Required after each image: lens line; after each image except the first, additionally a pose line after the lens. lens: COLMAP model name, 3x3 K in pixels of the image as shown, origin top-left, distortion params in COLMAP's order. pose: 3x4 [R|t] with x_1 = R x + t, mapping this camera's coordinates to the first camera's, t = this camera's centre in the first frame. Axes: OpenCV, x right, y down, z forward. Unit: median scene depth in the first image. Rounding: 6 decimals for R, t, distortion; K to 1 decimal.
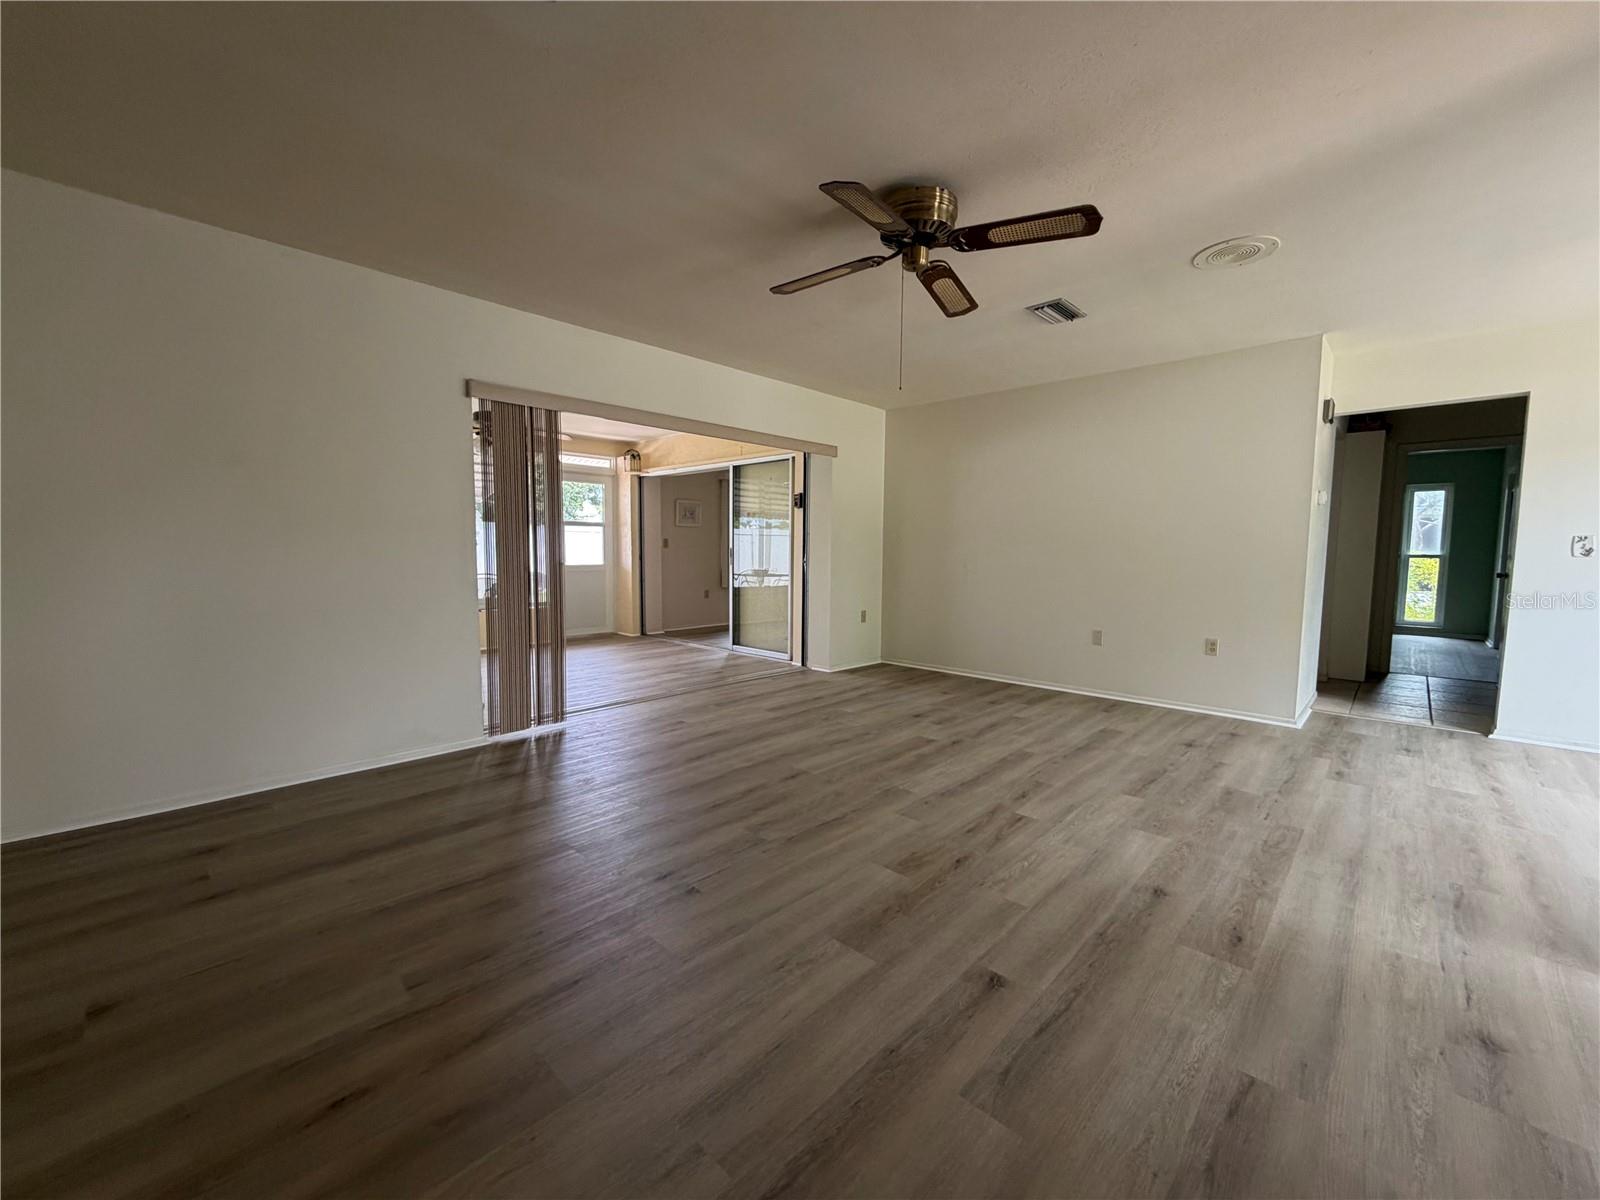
lens RADIAL K [[639.7, 0, 792.6], [0, 639.7, 602.4], [0, 0, 1]] dist [-0.001821, 0.000752]
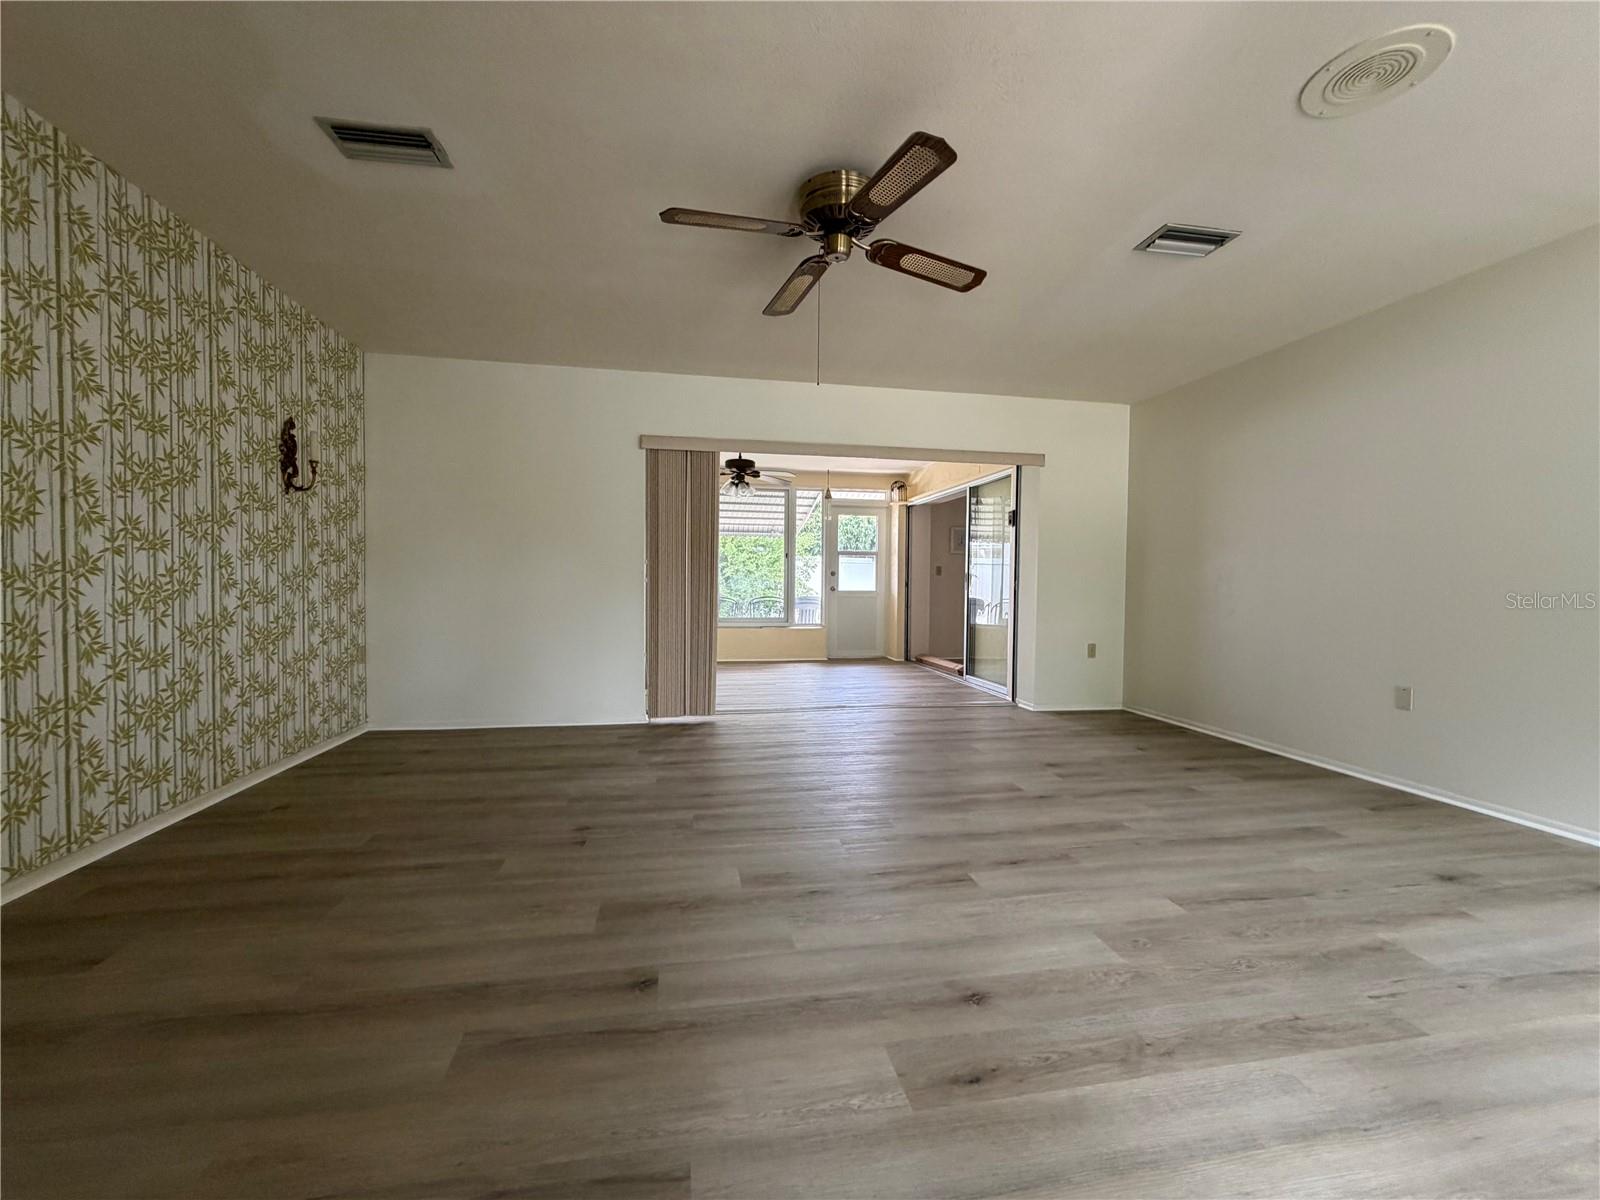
lens RADIAL K [[639.7, 0, 795.8], [0, 639.7, 601.8], [0, 0, 1]] dist [-0.001821, 0.000752]
pose [[0.810000, 0.018045, -0.586152, 0.512173], [-0.053533, 0.997628, -0.043265, 0.026524], [0.583981, 0.066423, 0.809045, 0.158477]]
